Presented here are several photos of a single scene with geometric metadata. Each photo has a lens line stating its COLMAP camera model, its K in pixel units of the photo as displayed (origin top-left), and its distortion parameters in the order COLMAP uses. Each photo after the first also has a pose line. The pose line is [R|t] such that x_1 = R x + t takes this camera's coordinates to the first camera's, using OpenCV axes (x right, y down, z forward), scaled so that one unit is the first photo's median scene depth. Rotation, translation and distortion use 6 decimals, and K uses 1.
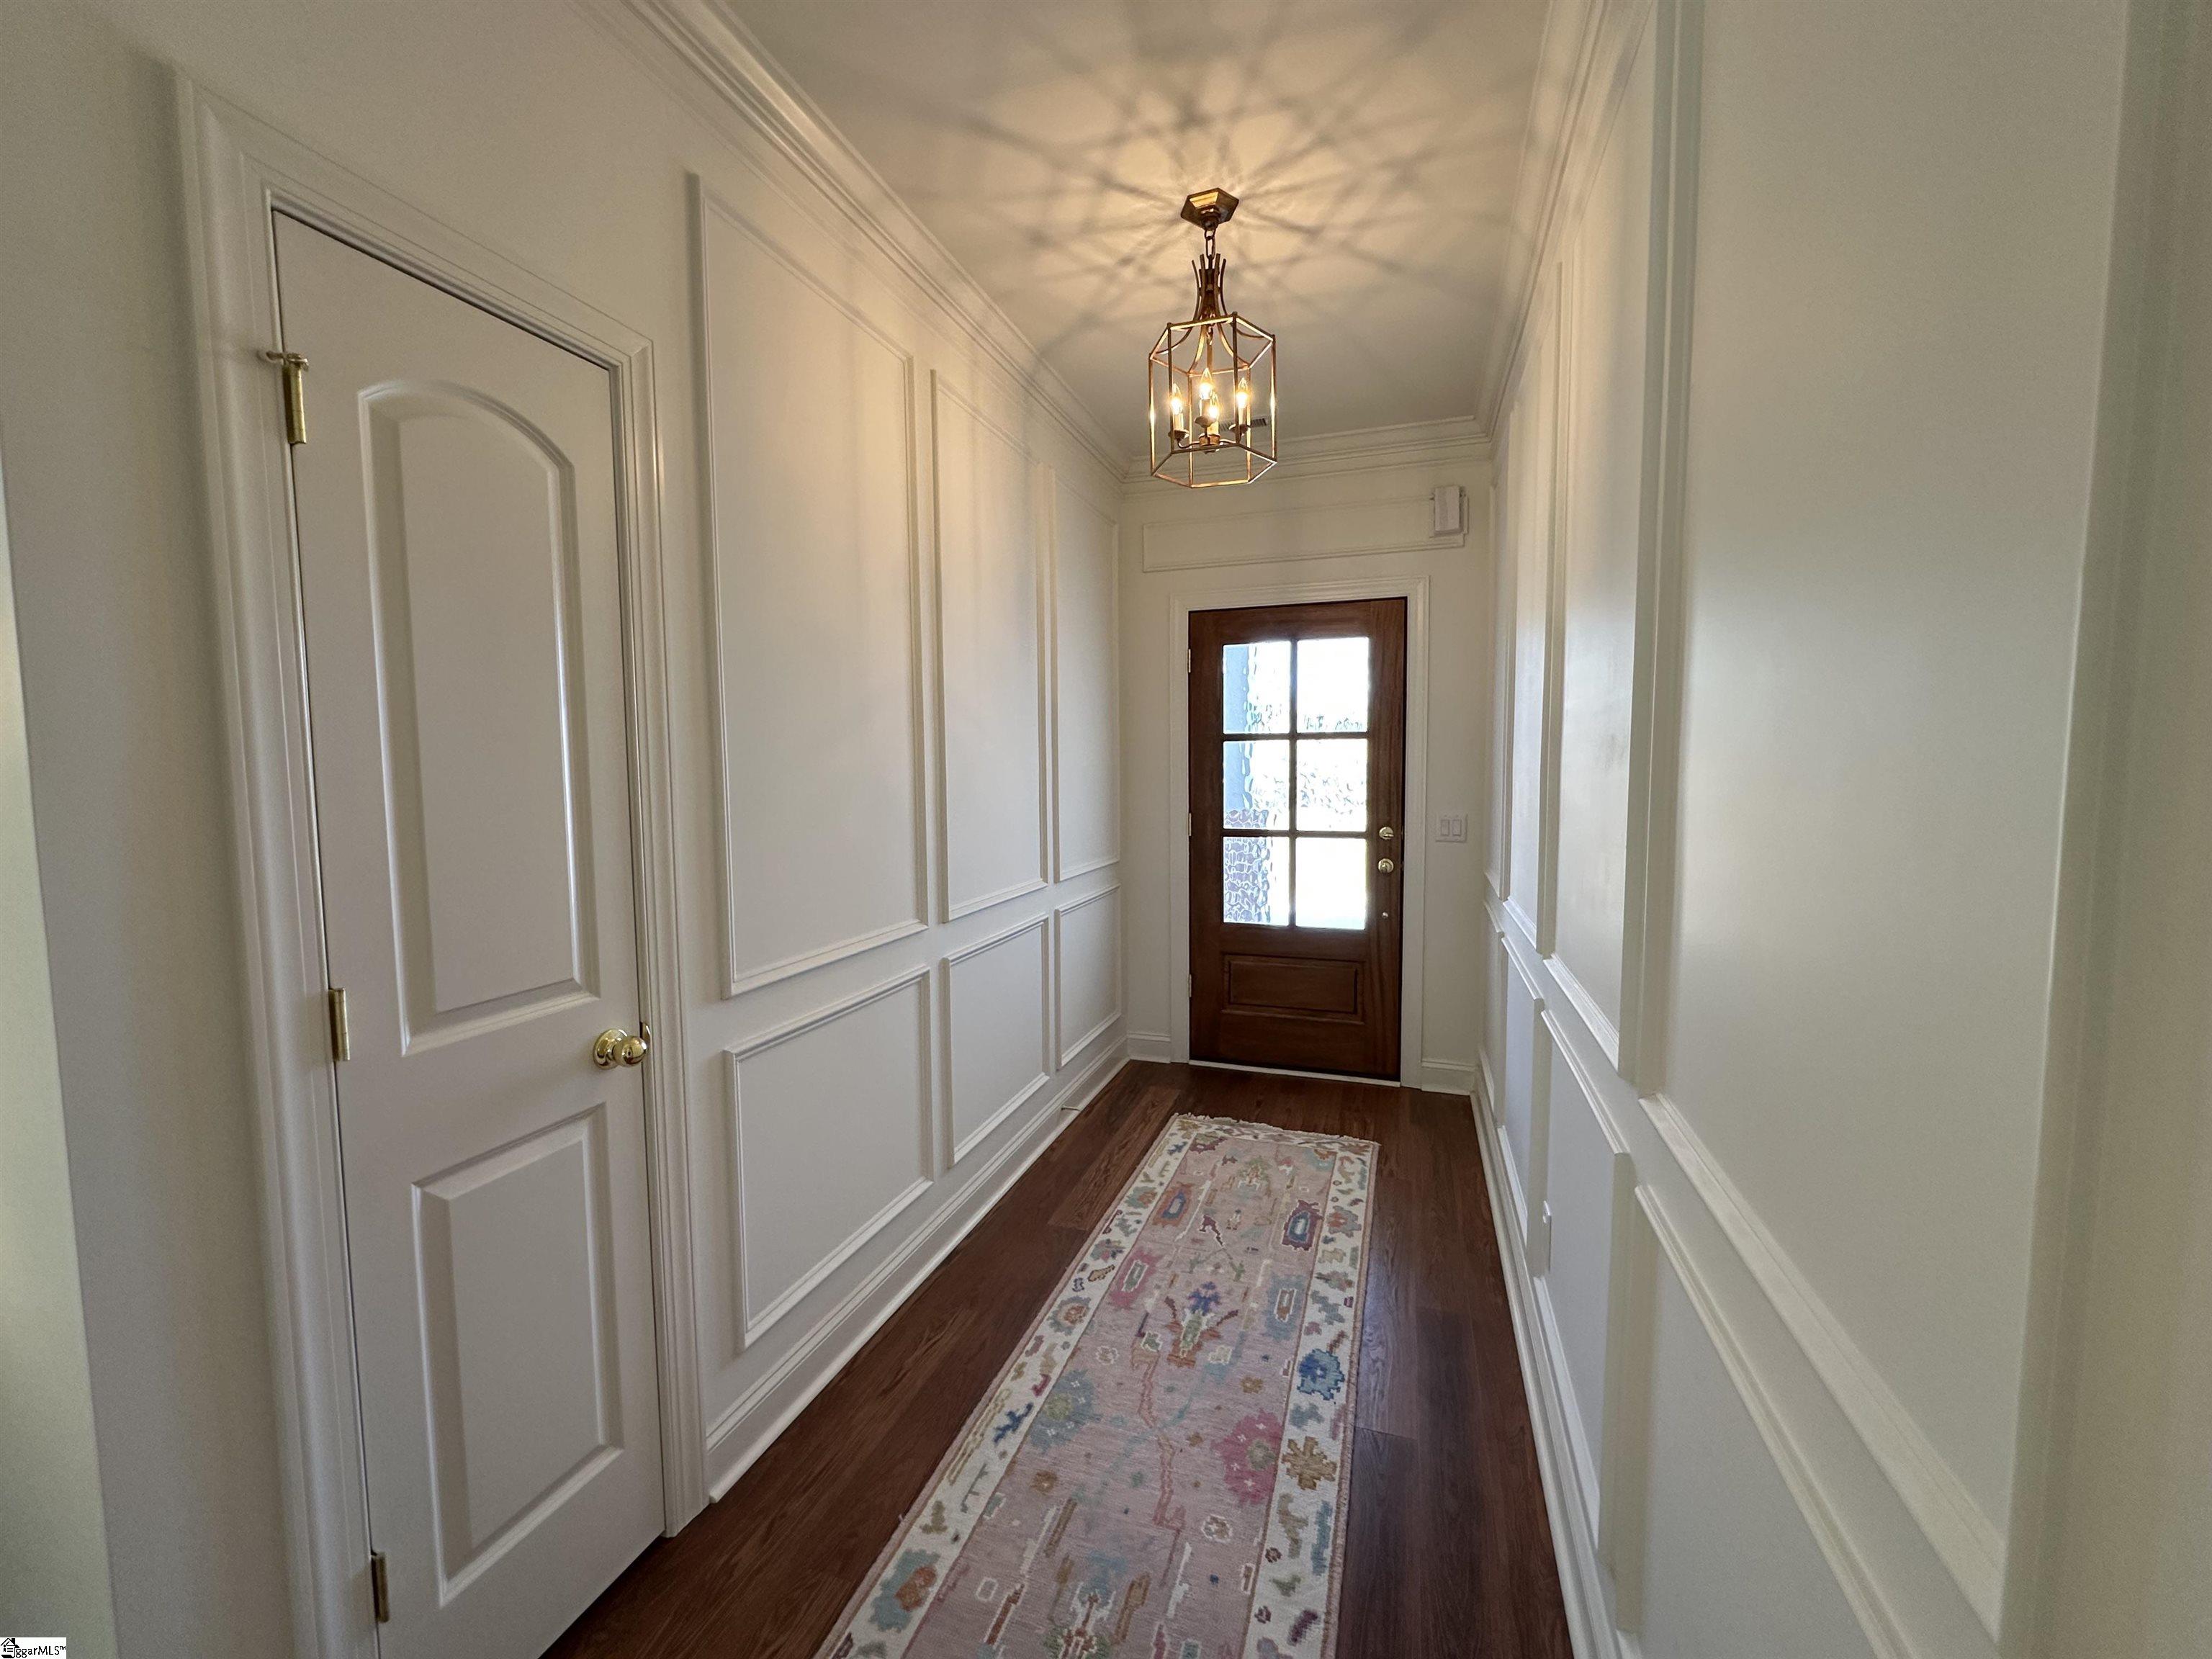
lens RADIAL K [[882.5, 0, 1099.9], [0, 882.5, 824.4], [0, 0, 1]] dist [-0.000282, 0.000344]
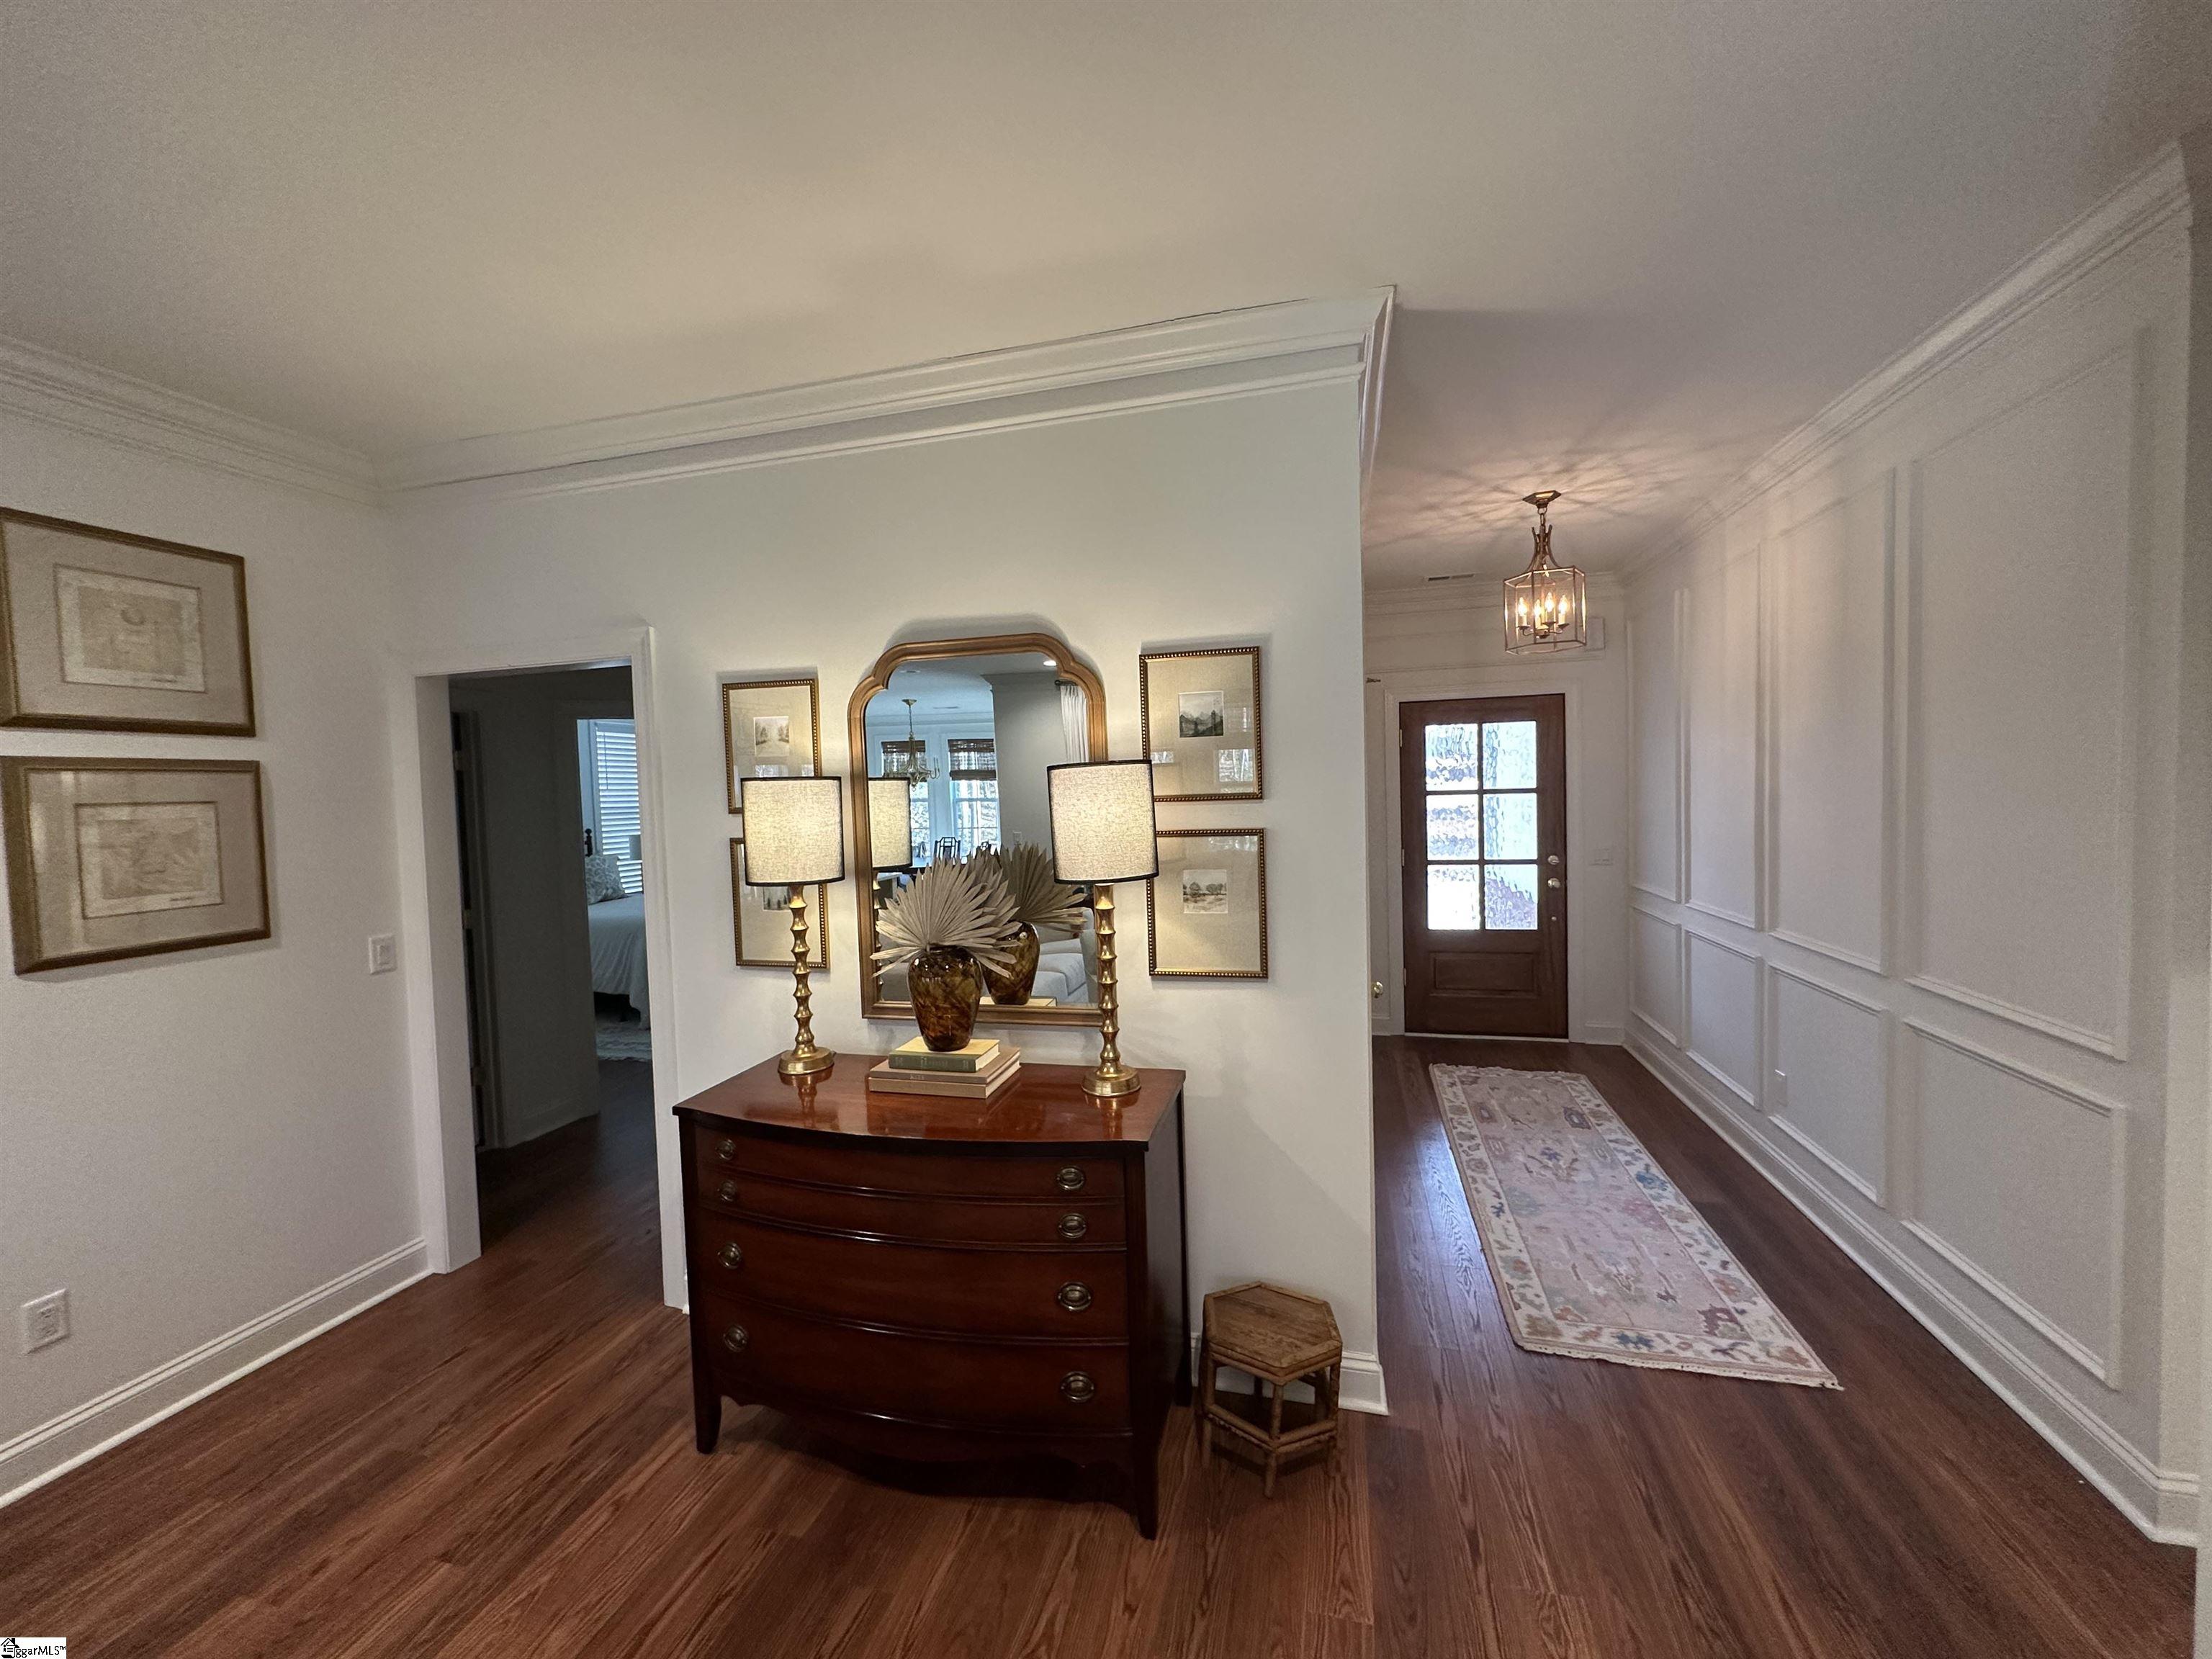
lens RADIAL K [[882.5, 0, 1099.9], [0, 882.5, 824.4], [0, 0, 1]] dist [-0.000282, 0.000344]
pose [[0.997289, -0.024571, 0.069354, -0.641960], [0.026772, 0.999161, -0.030994, -0.029847], [-0.068535, 0.032767, 0.997110, -0.458191]]
